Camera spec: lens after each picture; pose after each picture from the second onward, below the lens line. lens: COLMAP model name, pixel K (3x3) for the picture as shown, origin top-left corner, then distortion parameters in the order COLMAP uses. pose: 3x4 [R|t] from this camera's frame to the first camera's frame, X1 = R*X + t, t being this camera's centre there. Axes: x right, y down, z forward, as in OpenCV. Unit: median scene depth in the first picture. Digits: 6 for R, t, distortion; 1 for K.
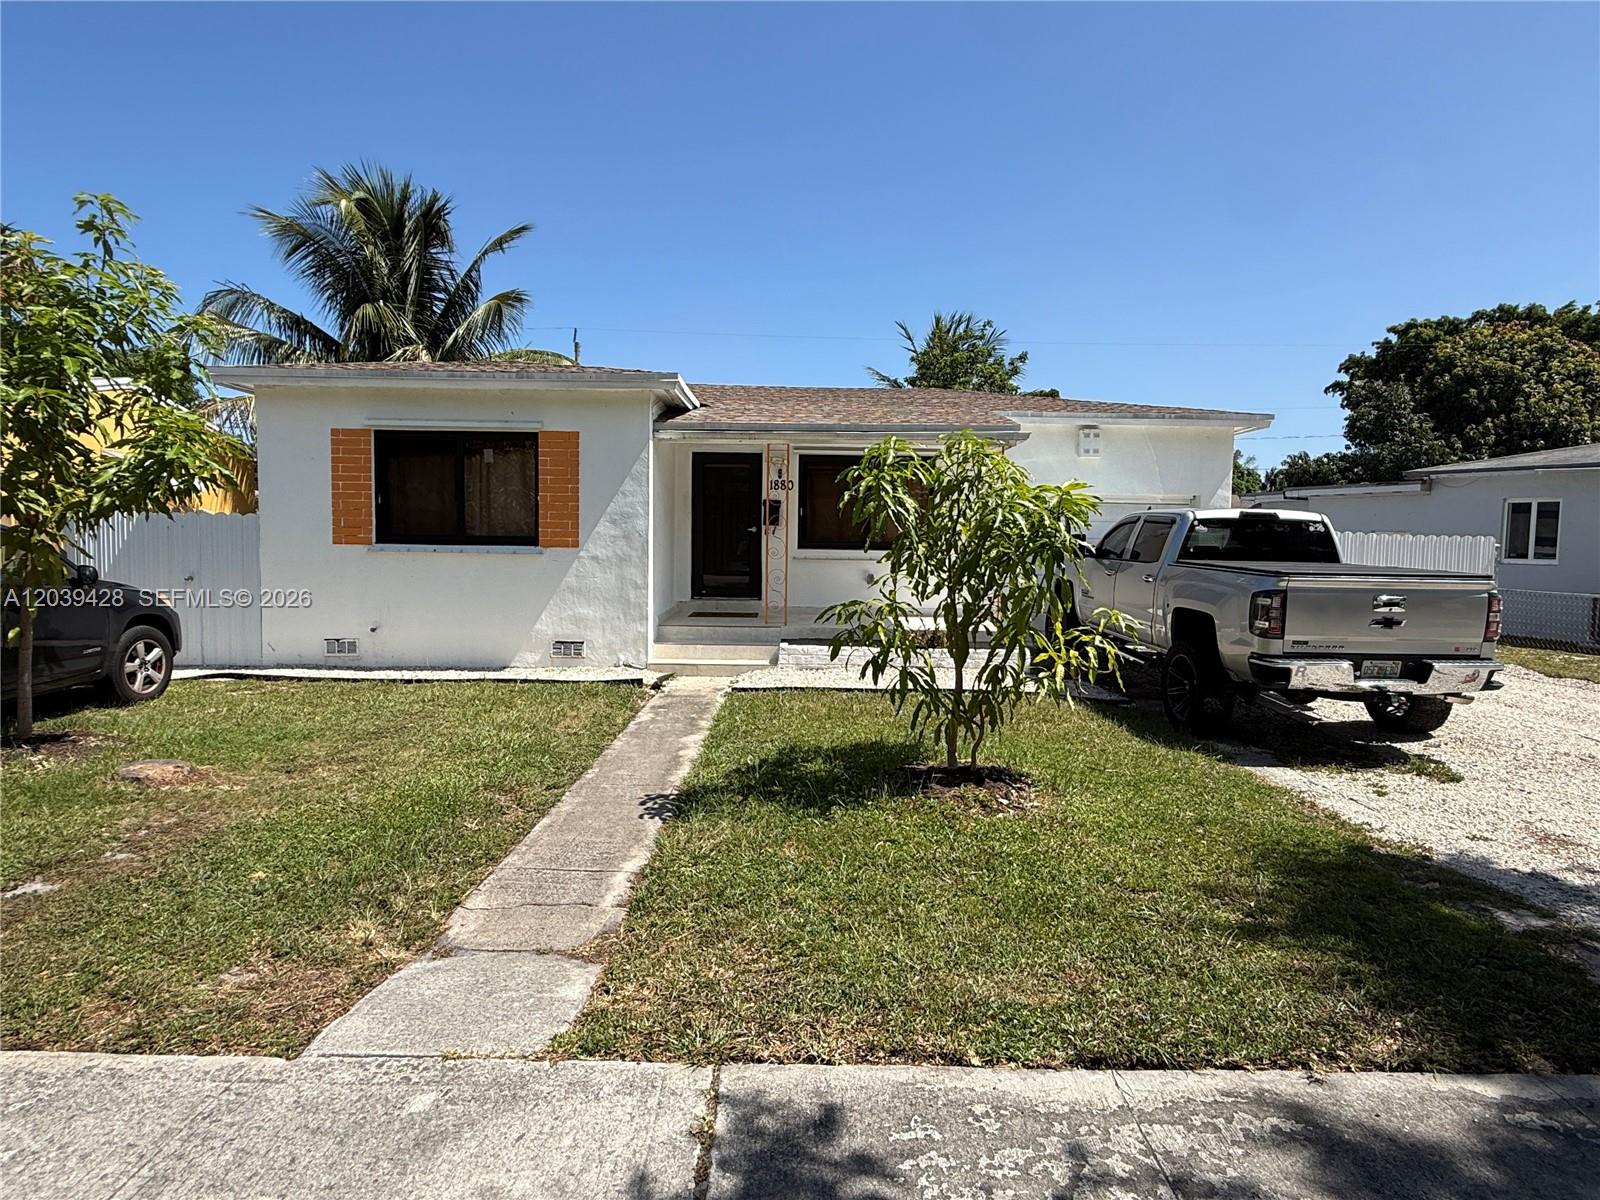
lens RADIAL K [[895.1, 0, 800.0], [0, 895.1, 600.0], [0, 0, 1]] dist [-0.002451, 0.000110]
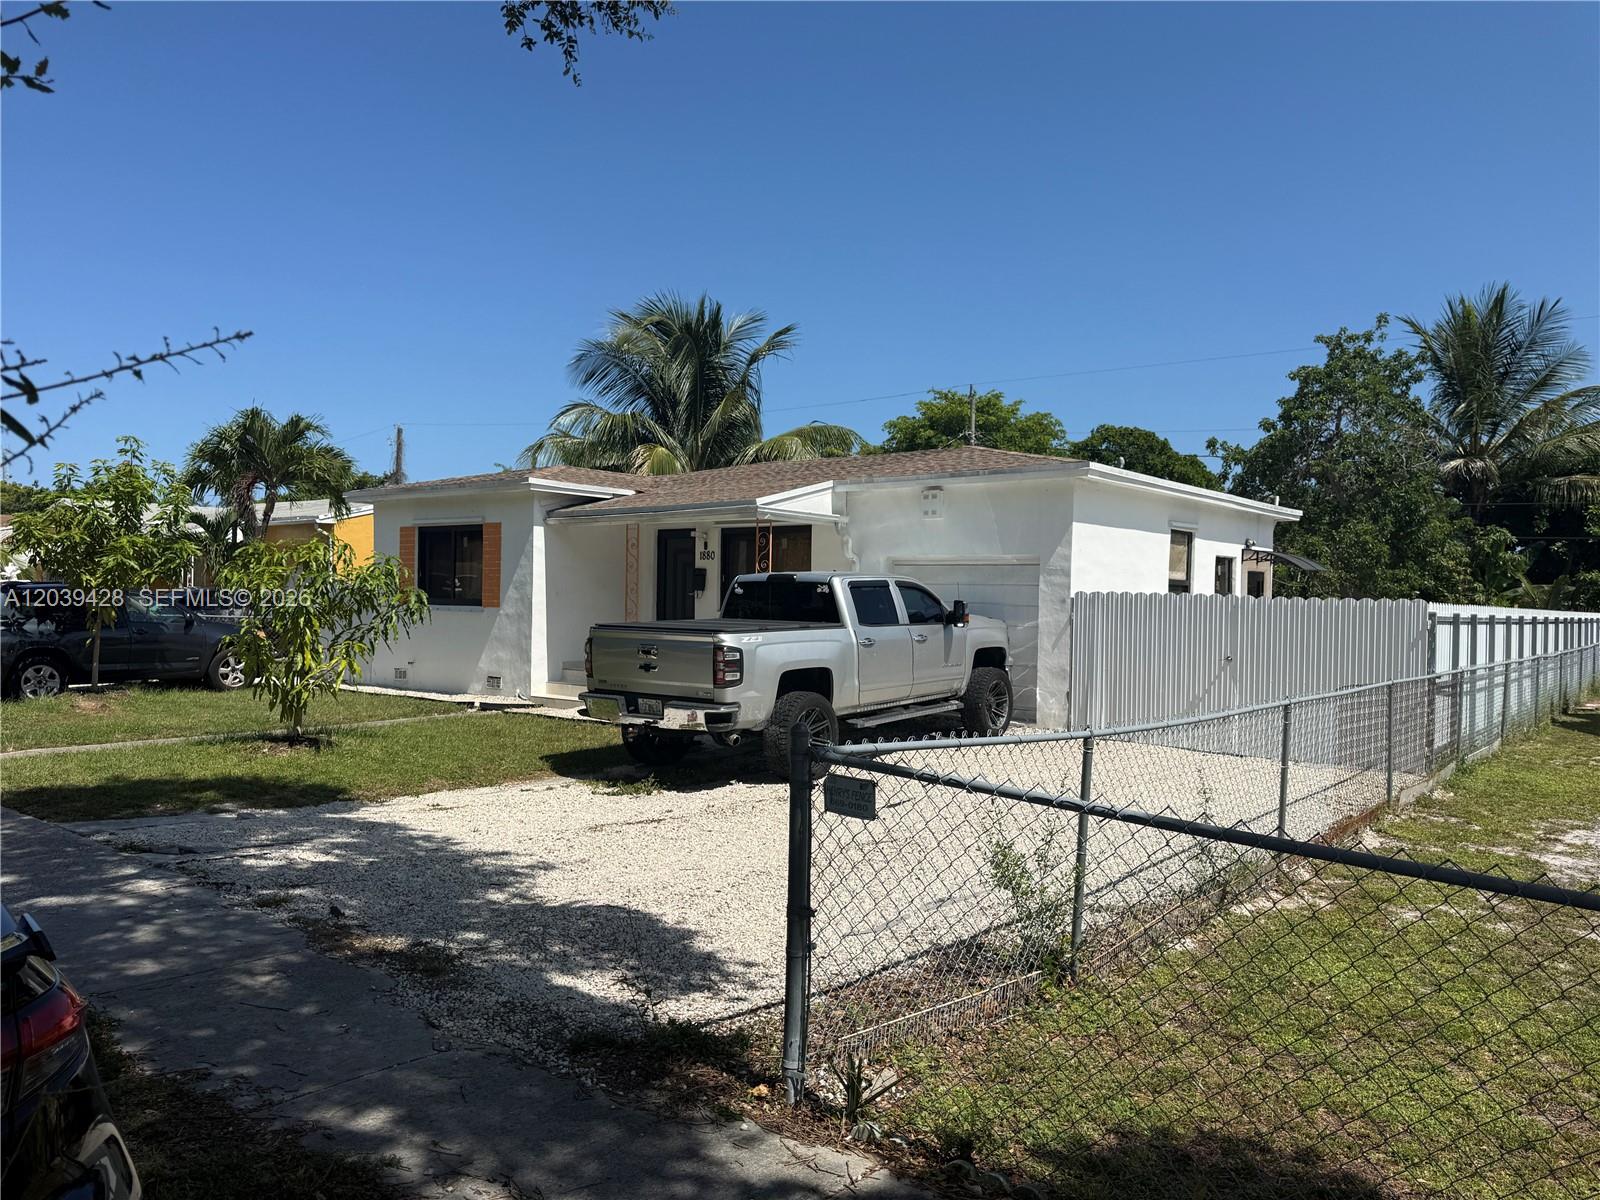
lens RADIAL K [[1114.1, 0, 800.0], [0, 1114.1, 600.0], [0, 0, 1]] dist [0.018118, -0.030879]
pose [[0.788817, -0.000338, -0.614627, 2.072406], [-0.046998, 0.997039, -0.060866, 0.021654], [0.612828, 0.076898, 0.786466, -0.088888]]
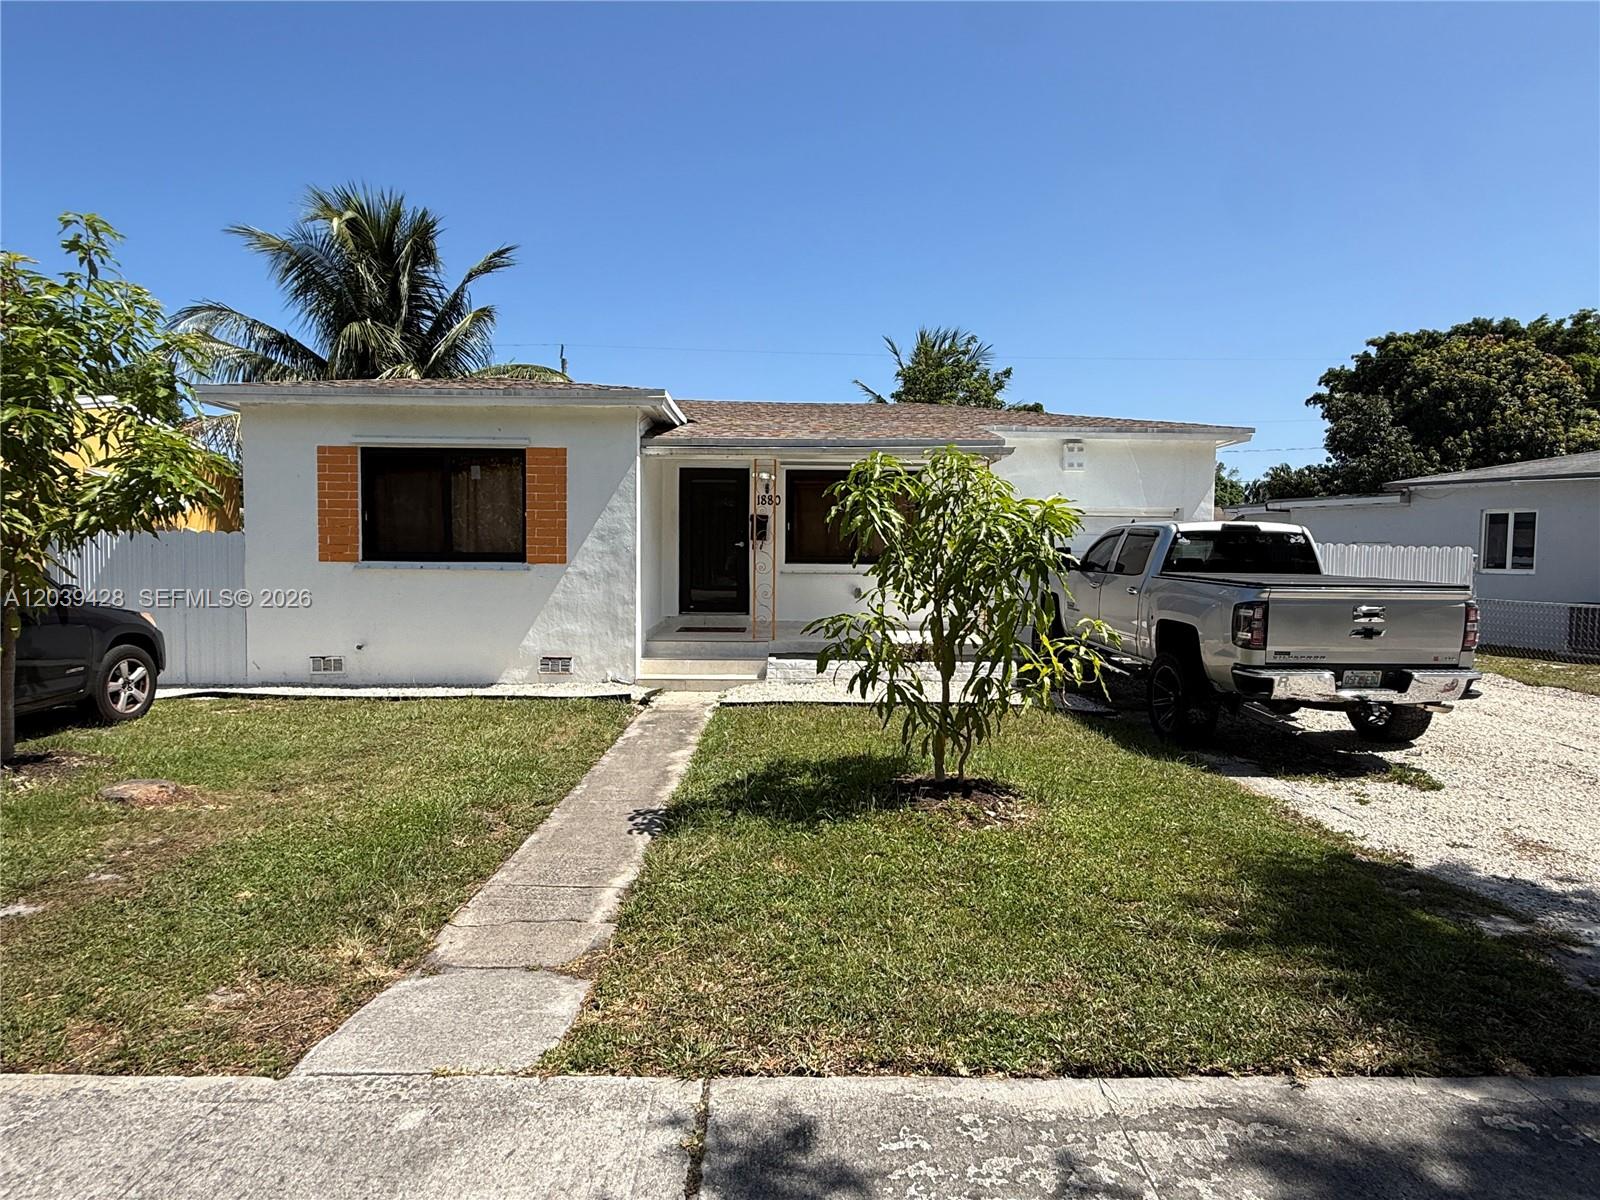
lens RADIAL K [[895.1, 0, 800.0], [0, 895.1, 600.0], [0, 0, 1]] dist [-0.002451, 0.000110]
pose [[0.999889, -0.006560, 0.013386, 0.000838], [0.006771, 0.999852, -0.015804, -0.000342], [-0.013281, 0.015893, 0.999785, -0.005882]]
